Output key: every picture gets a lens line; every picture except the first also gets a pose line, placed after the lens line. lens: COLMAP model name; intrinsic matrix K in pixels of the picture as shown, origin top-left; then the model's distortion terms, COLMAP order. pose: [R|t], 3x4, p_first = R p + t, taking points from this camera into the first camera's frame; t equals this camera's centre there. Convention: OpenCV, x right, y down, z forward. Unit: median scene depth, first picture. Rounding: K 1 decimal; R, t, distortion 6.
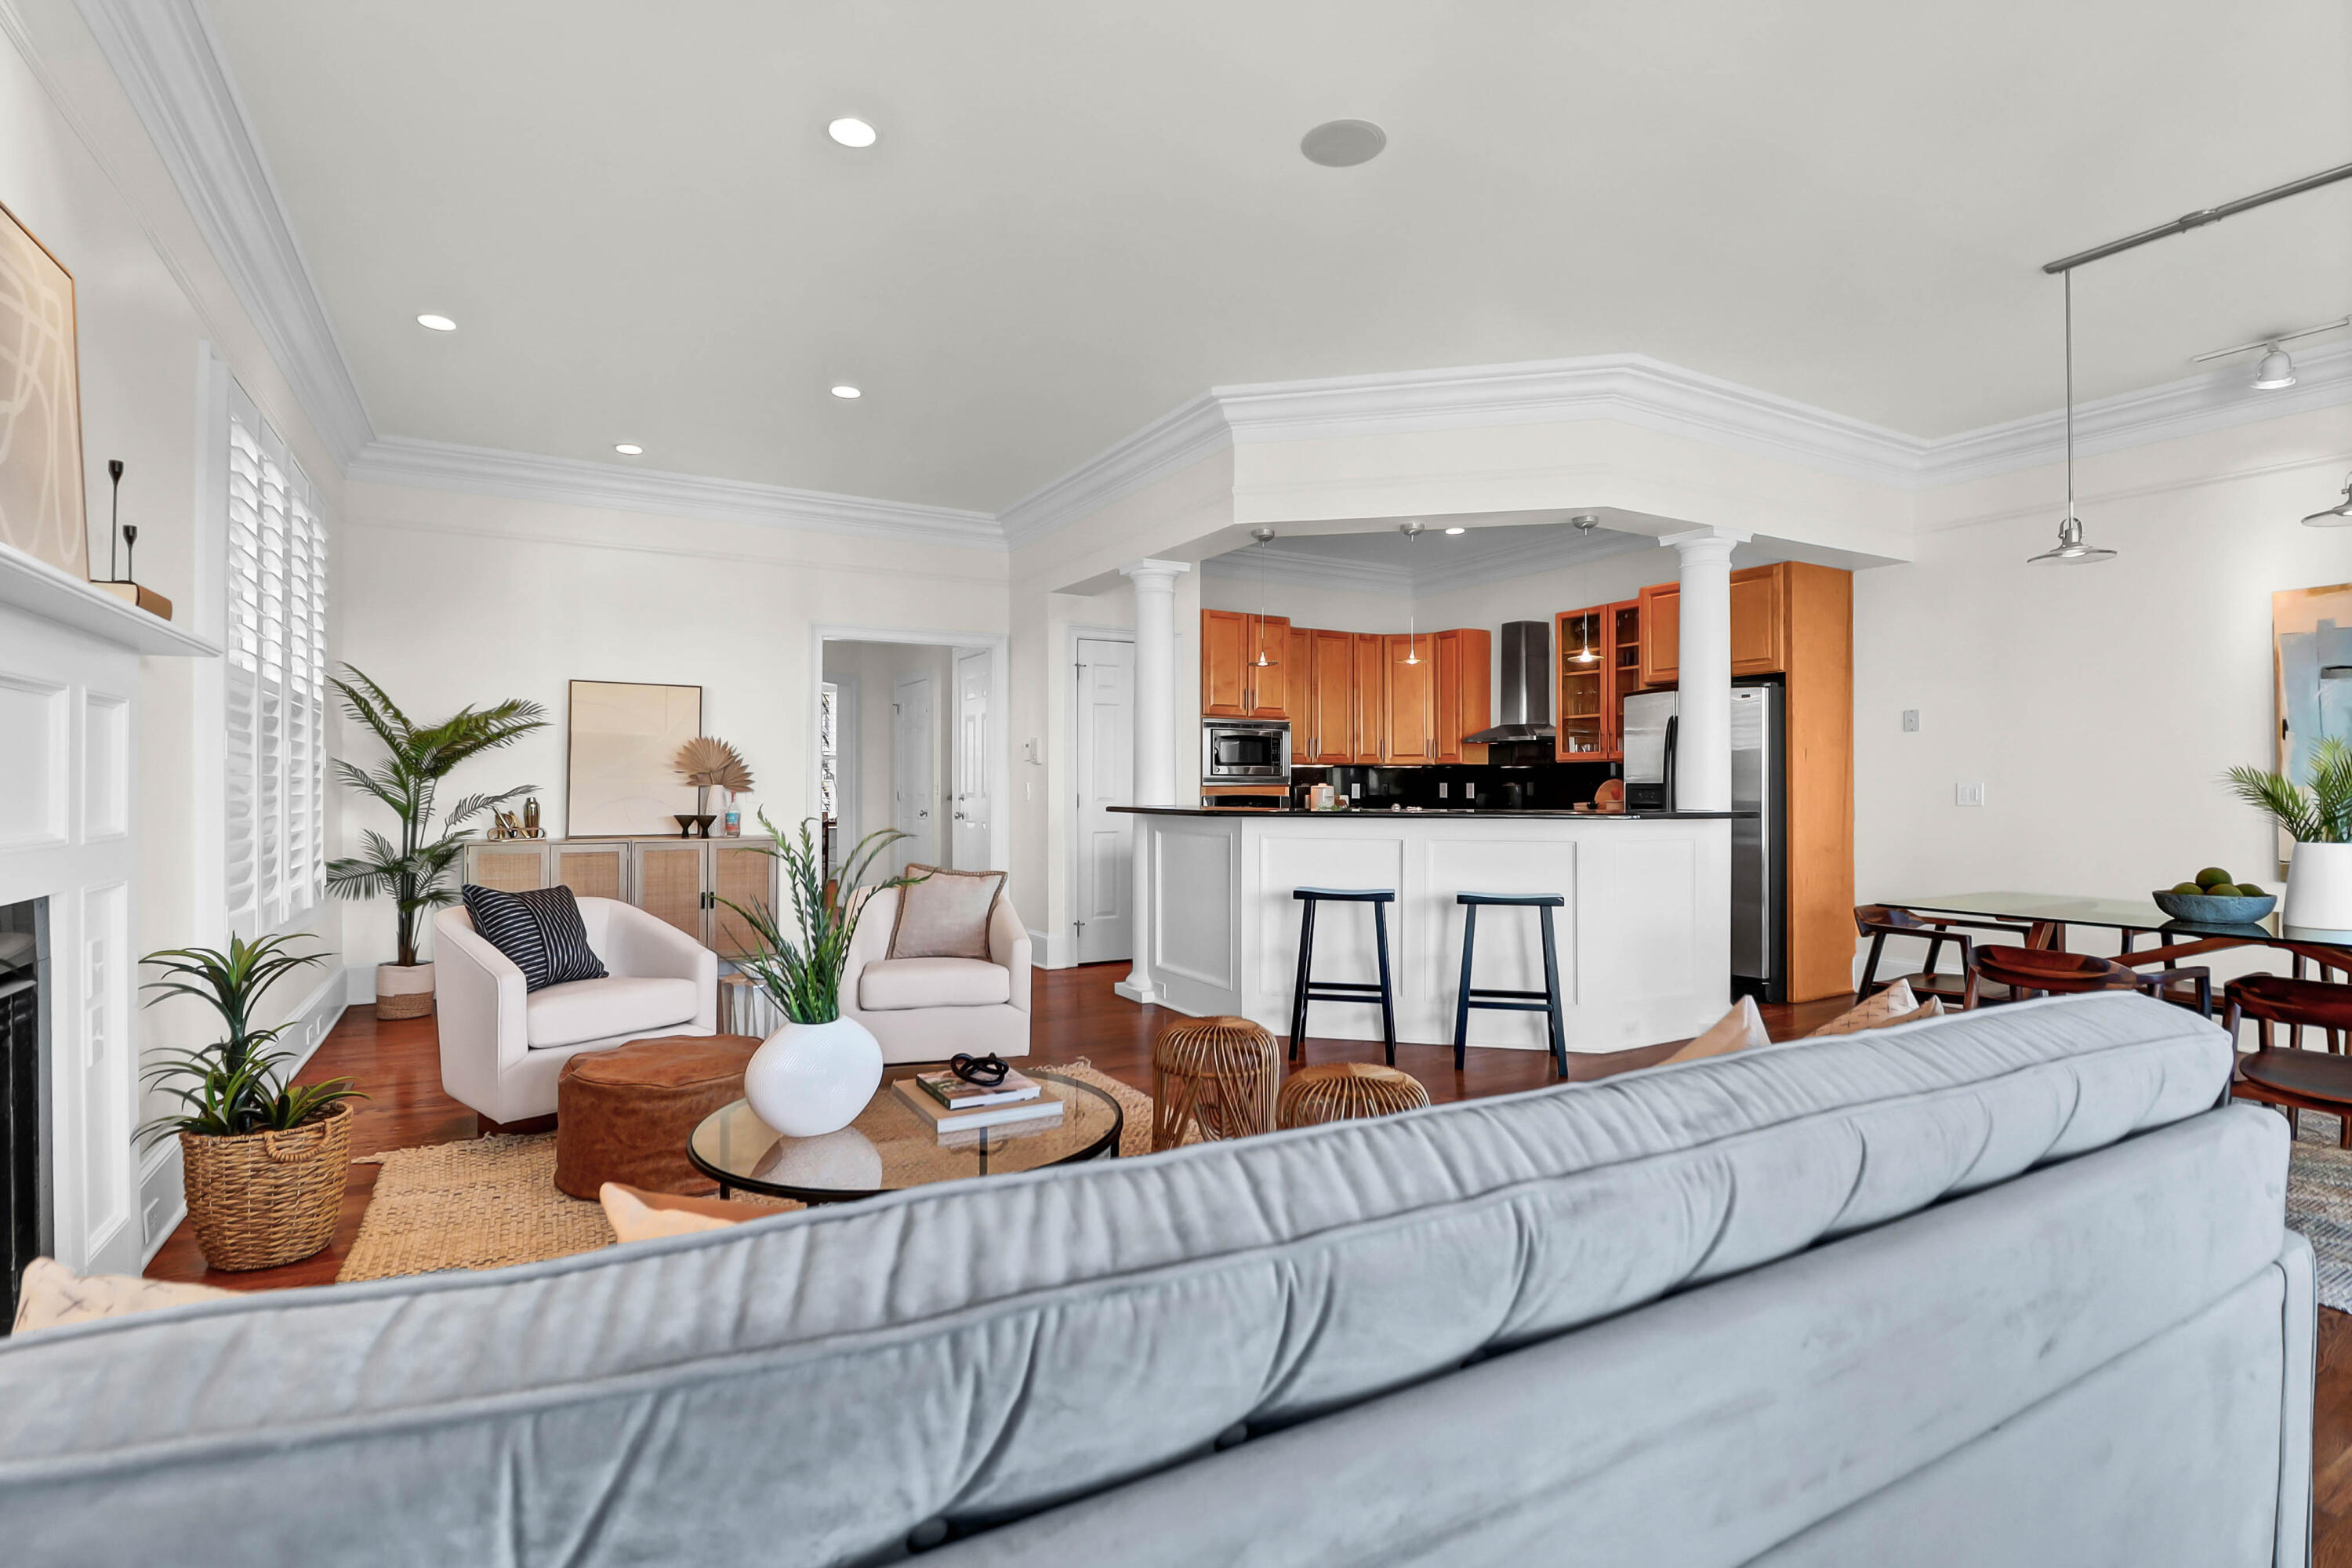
lens RADIAL K [[1123.1, 0, 1152.8], [0, 1123.1, 783.6], [0, 0, 1]] dist [-0.011120, -0.004553]
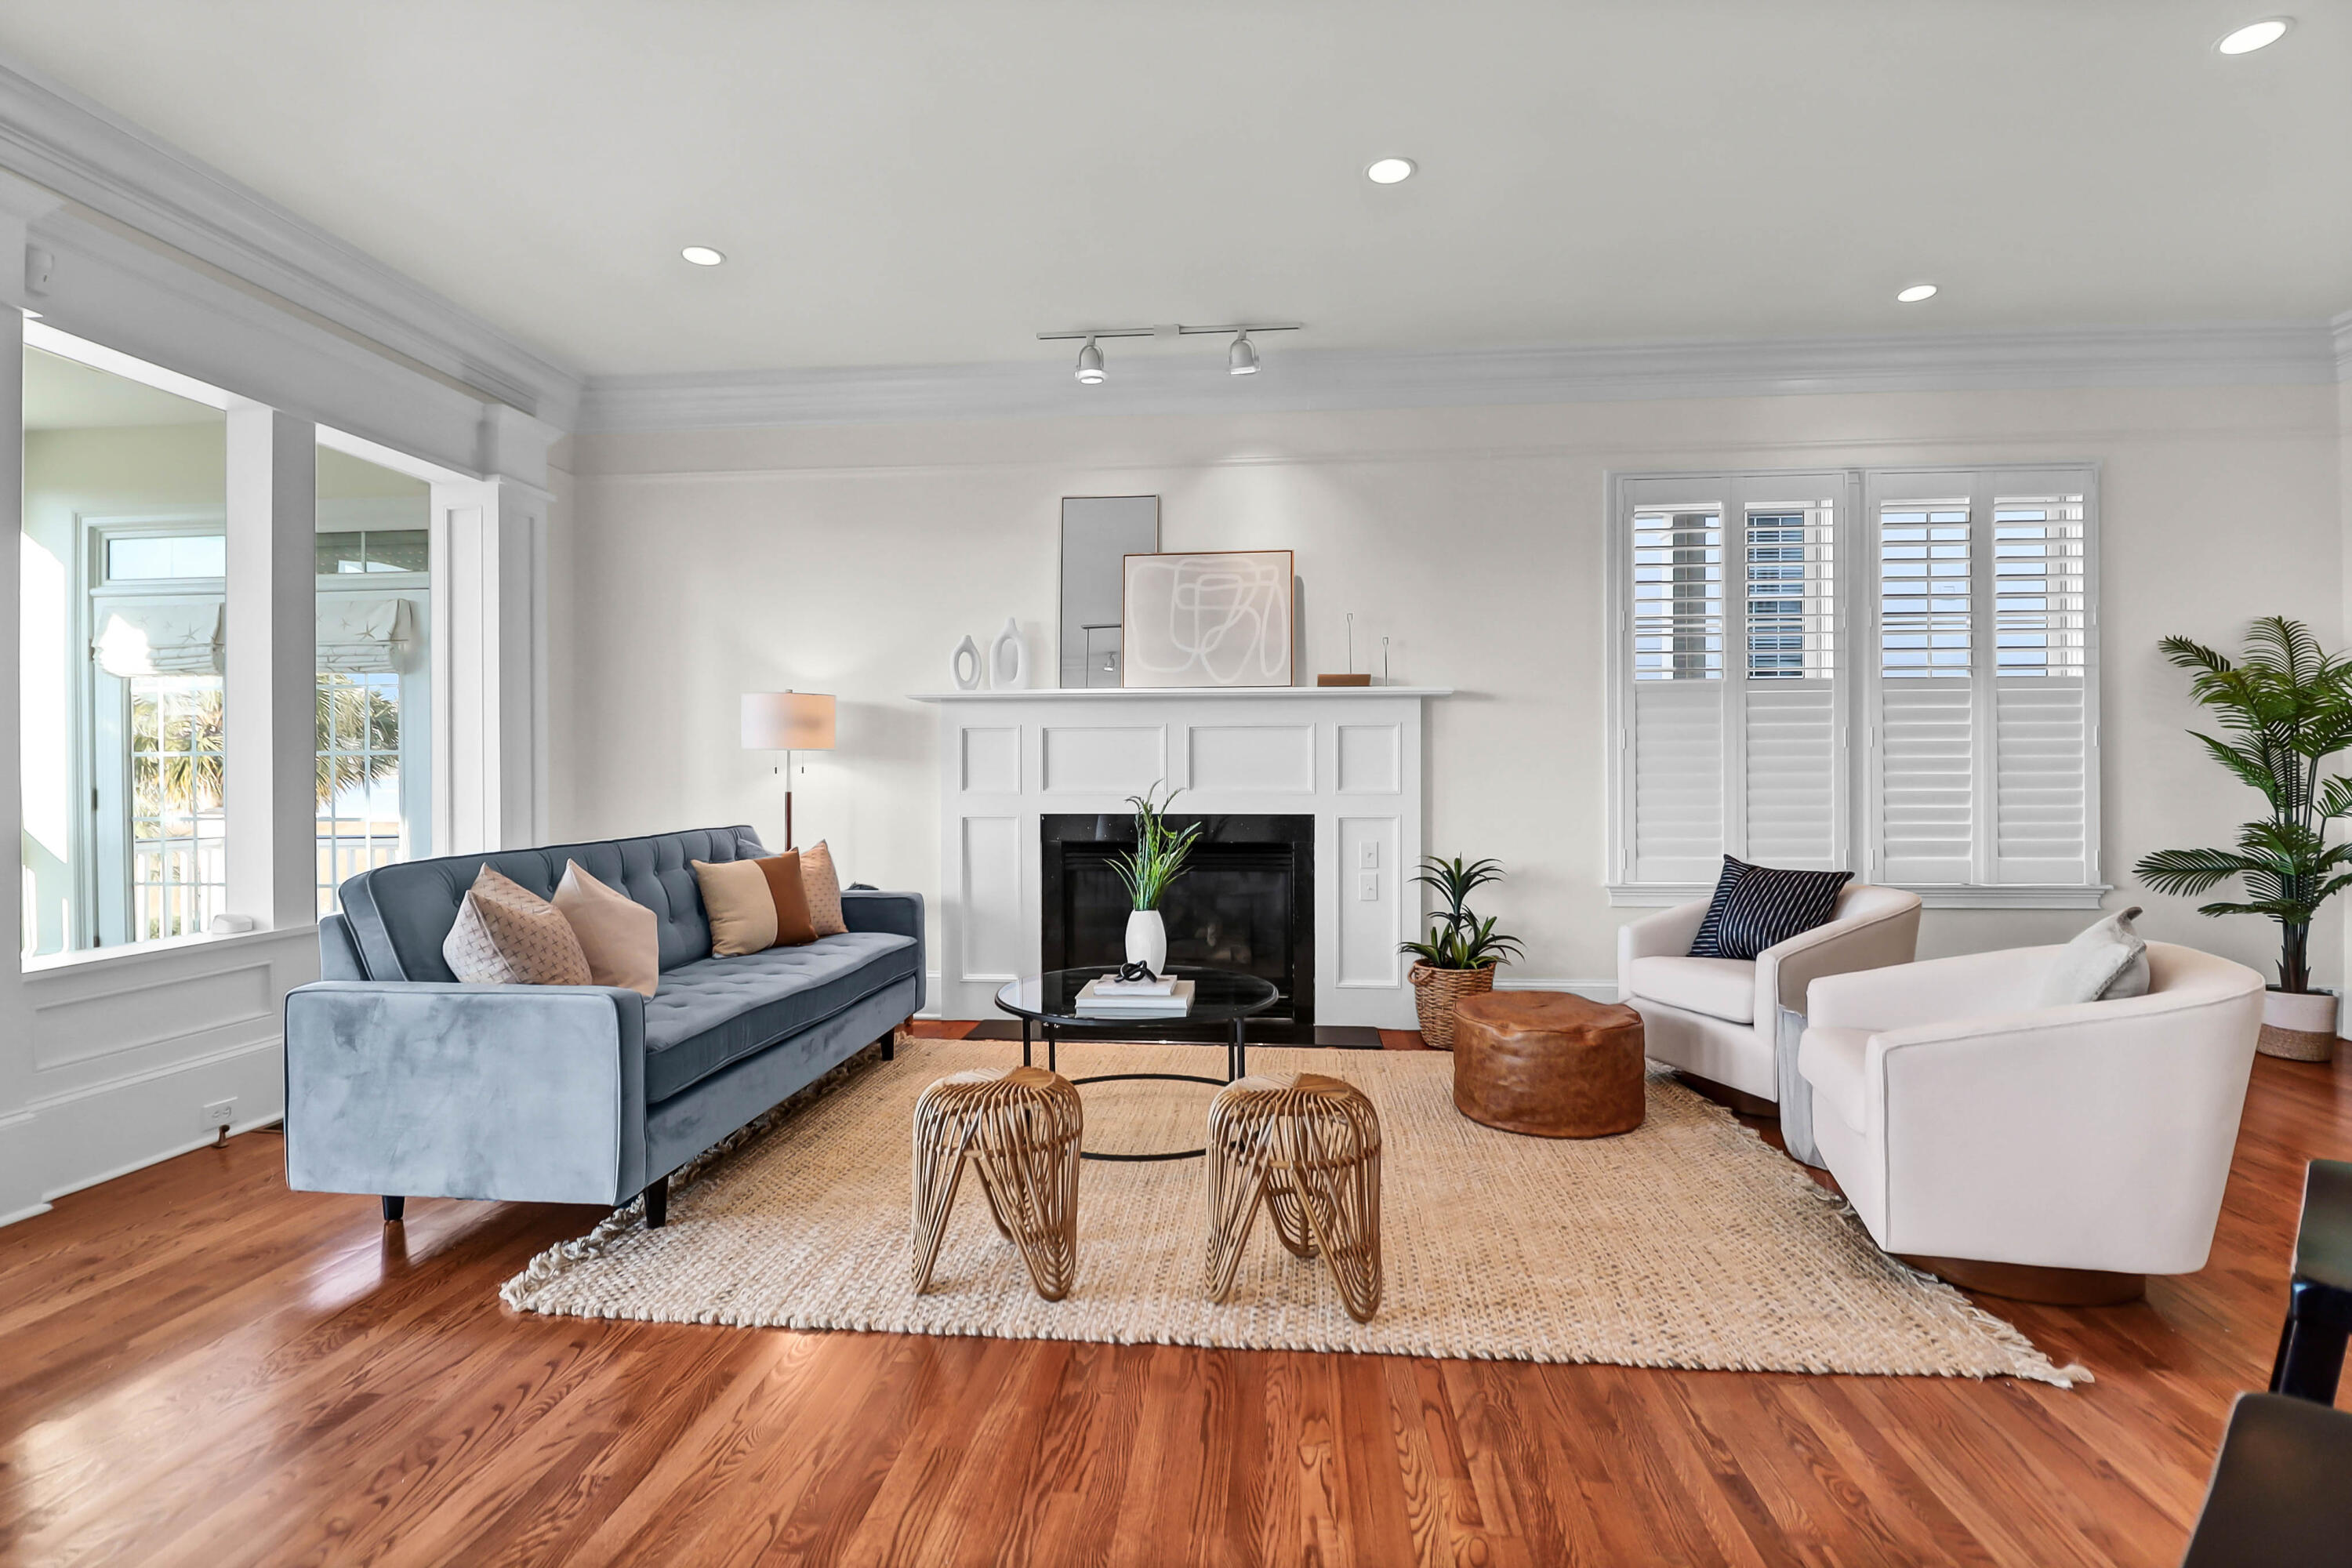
lens RADIAL K [[1123.1, 0, 1173.2], [0, 1123.1, 782.1], [0, 0, 1]] dist [-0.011120, -0.004553]
pose [[-0.577325, 0.005897, -0.816493, 0.308246], [0.004276, 0.999982, 0.004199, 0.005643], [0.816503, -0.001067, -0.577340, 0.584083]]
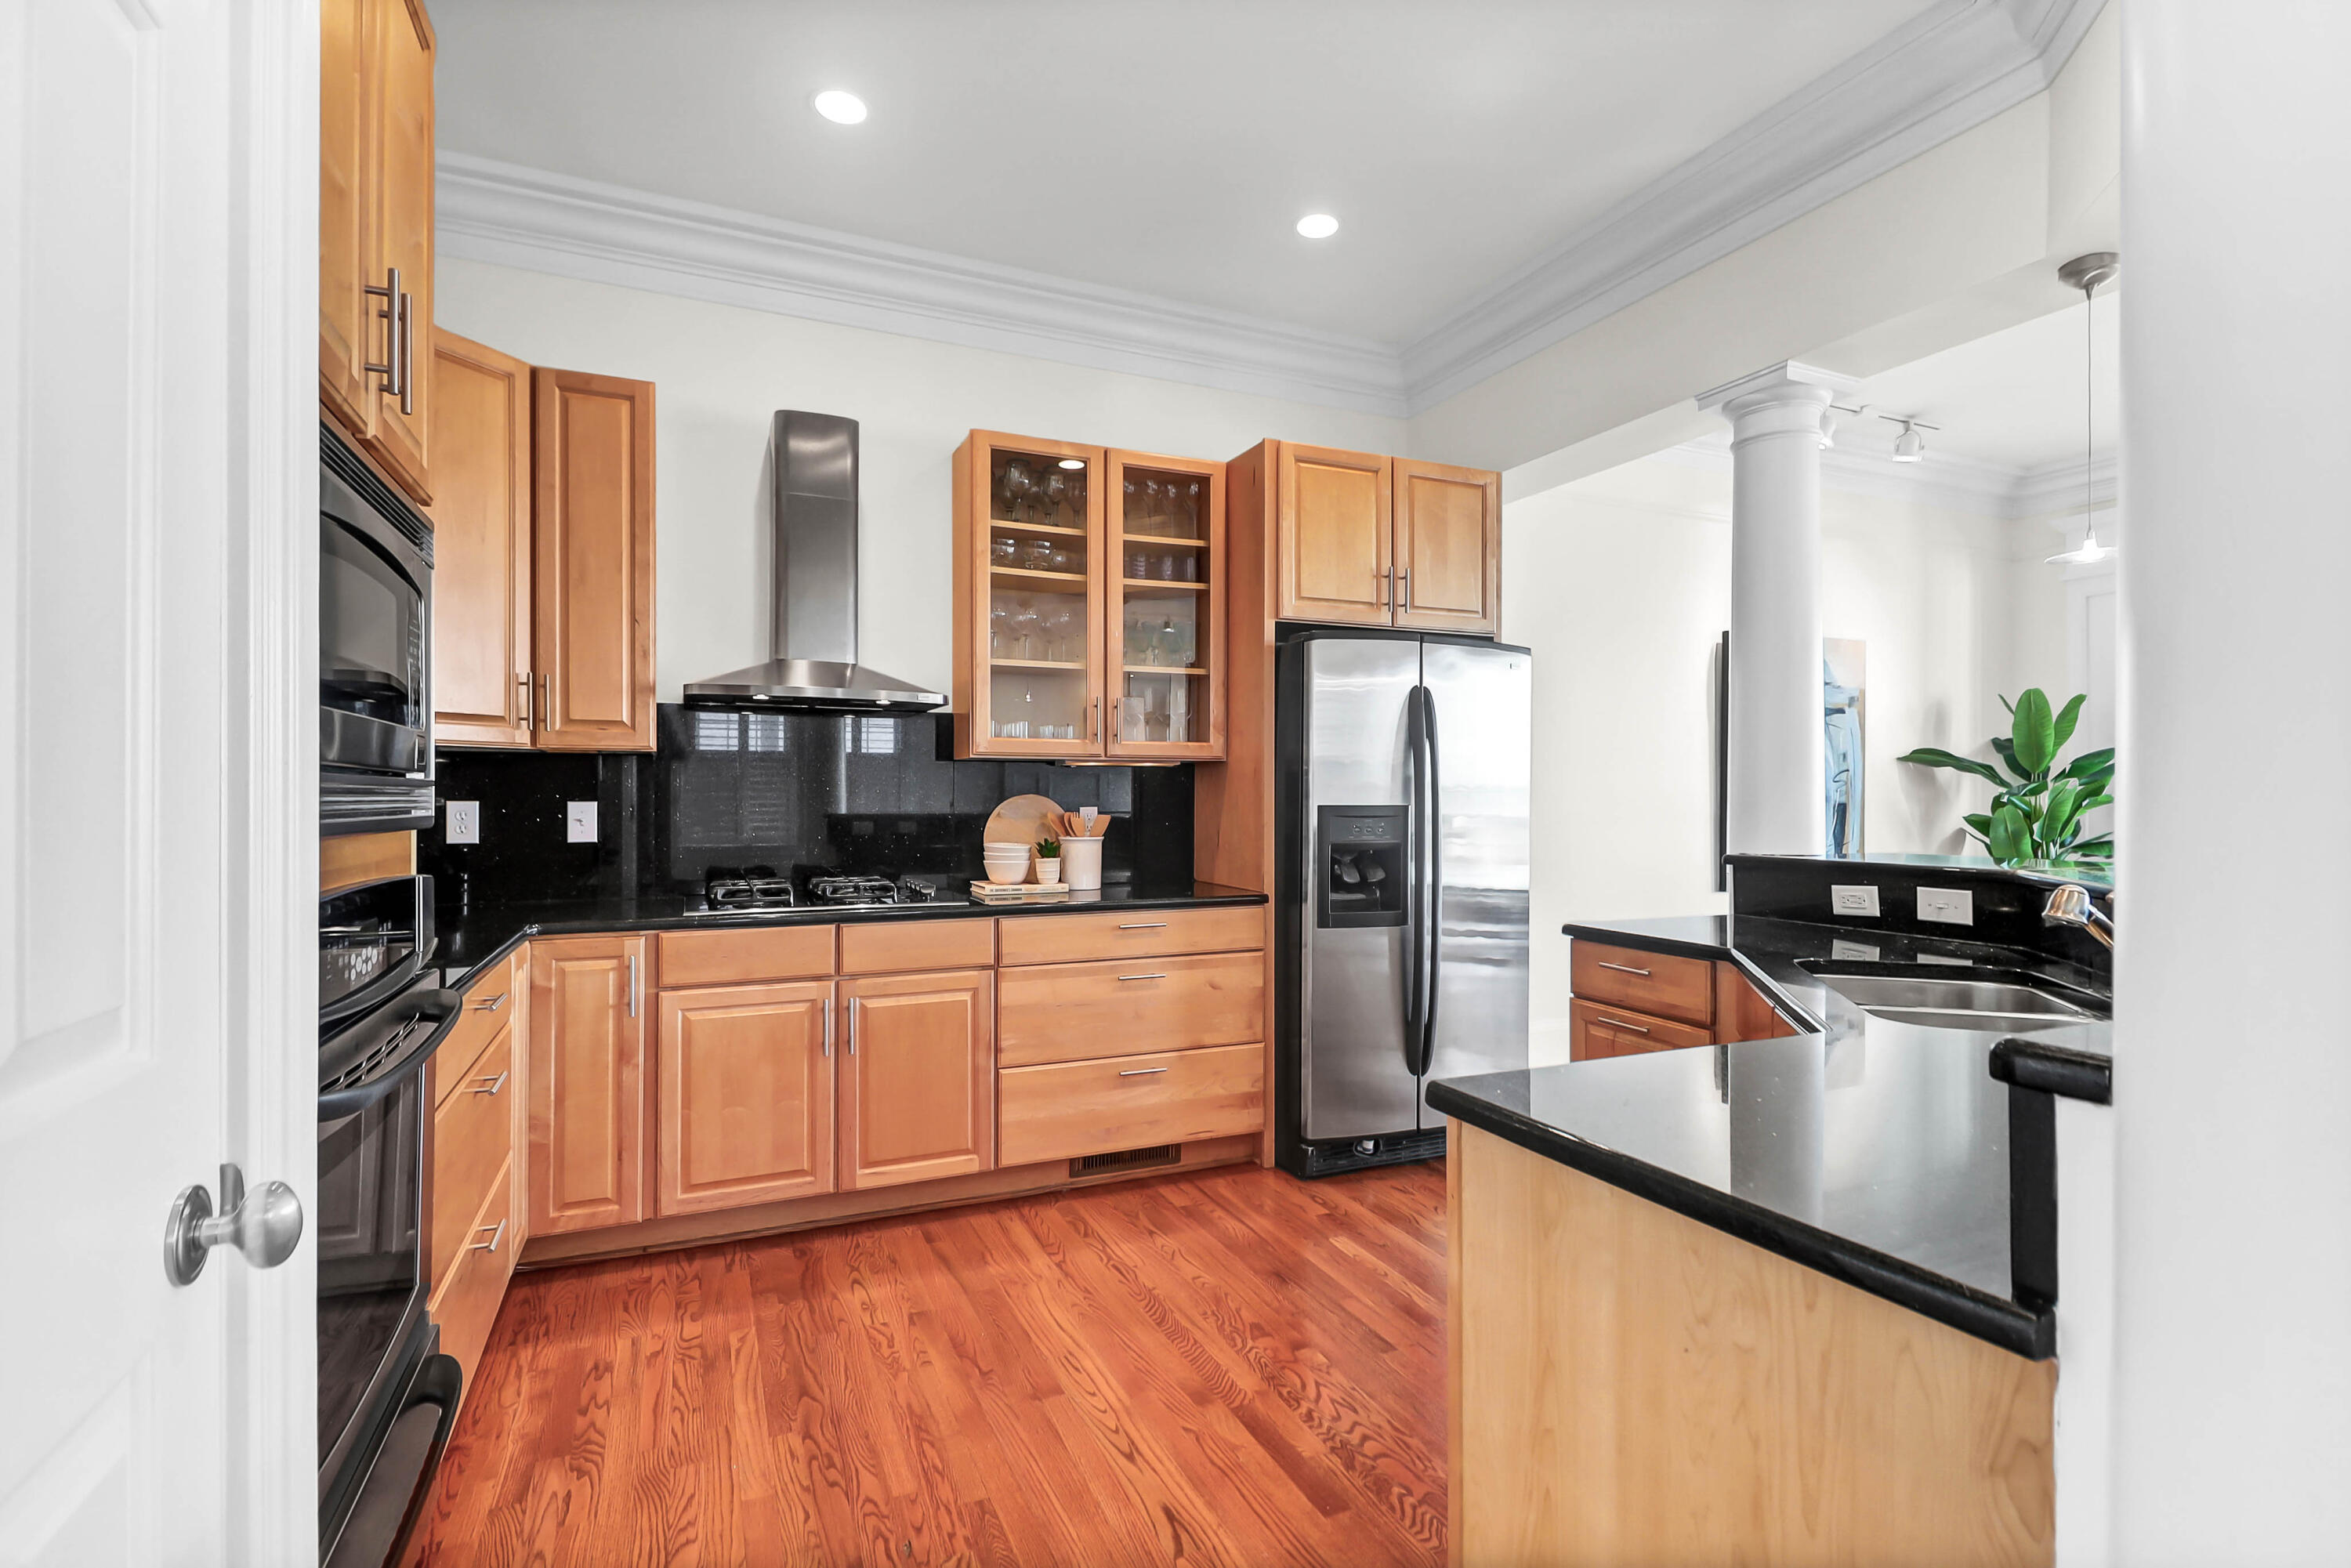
lens RADIAL K [[1122.6, 0, 1166.5], [0, 1122.6, 787.0], [0, 0, 1]] dist [-0.011120, -0.004553]
pose [[0.089333, 0.008634, 0.995964, -0.083967], [-0.003922, 0.999958, -0.008317, -0.003669], [-0.995994, -0.003163, 0.089363, 0.880949]]
